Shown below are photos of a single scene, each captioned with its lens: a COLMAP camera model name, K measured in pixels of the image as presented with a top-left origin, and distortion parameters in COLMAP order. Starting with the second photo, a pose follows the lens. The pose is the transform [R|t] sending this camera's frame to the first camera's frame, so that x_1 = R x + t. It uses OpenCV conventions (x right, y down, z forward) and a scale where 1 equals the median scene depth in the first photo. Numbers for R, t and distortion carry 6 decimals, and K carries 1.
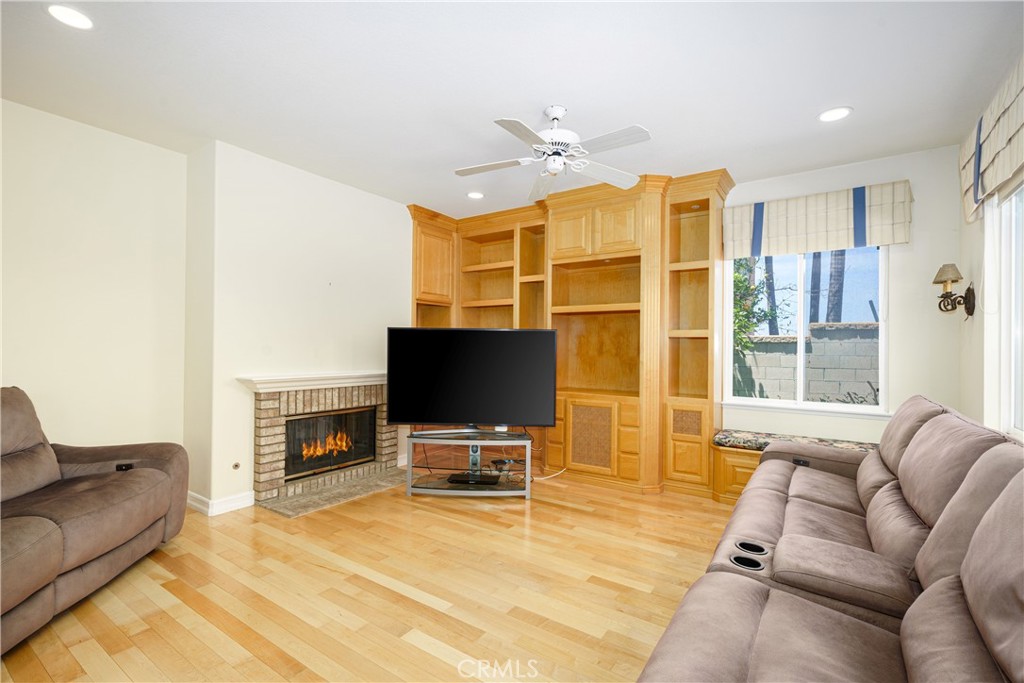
lens RADIAL K [[471.0, 0, 512.1], [0, 471.0, 344.7], [0, 0, 1]] dist [-0.000161, 0.000064]
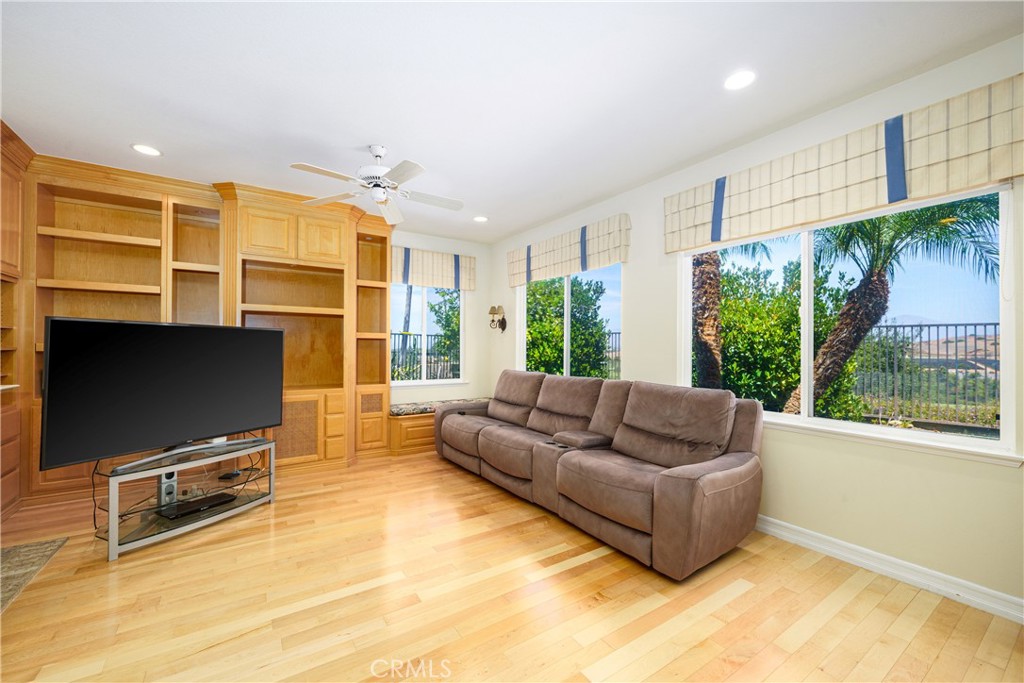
lens RADIAL K [[409.5, 0, 513.7], [0, 409.5, 344.8], [0, 0, 1]] dist [-0.000581, -0.000409]
pose [[0.368802, -0.001377, 0.929507, -0.535955], [-0.008973, 0.999947, 0.005041, -0.007349], [-0.929465, -0.010200, 0.368770, 0.211526]]
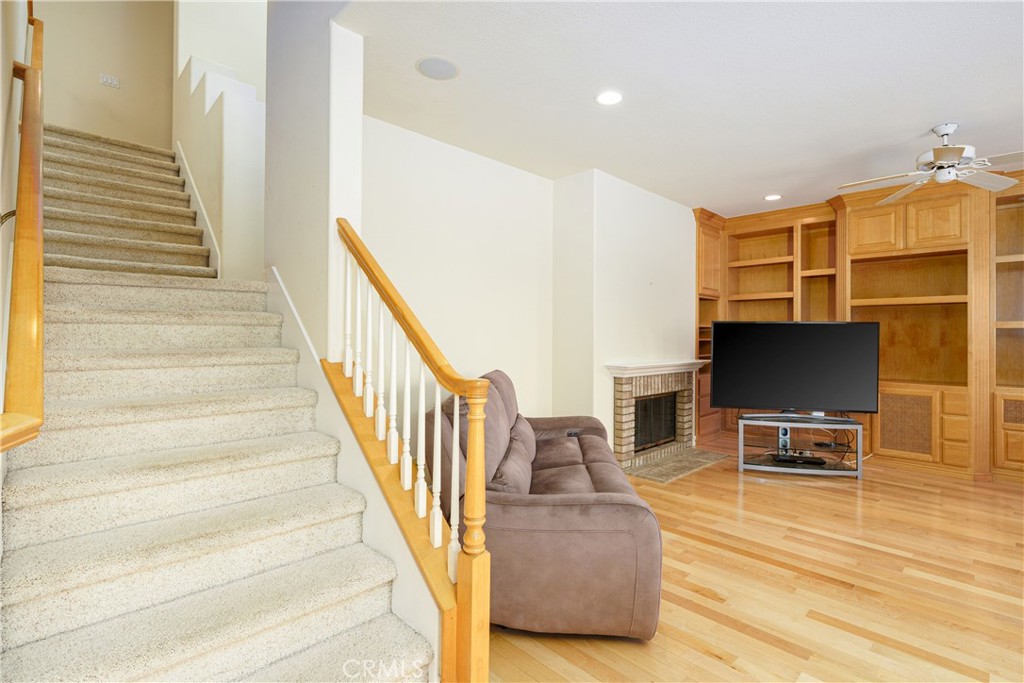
lens RADIAL K [[490.3, 0, 522.8], [0, 490.3, 333.8], [0, 0, 1]] dist [-0.000726, -0.000132]
pose [[0.983605, -0.004037, -0.180294, -0.491410], [0.003961, 0.999992, -0.000777, -0.007649], [0.180295, 0.000050, 0.983613, -0.230424]]
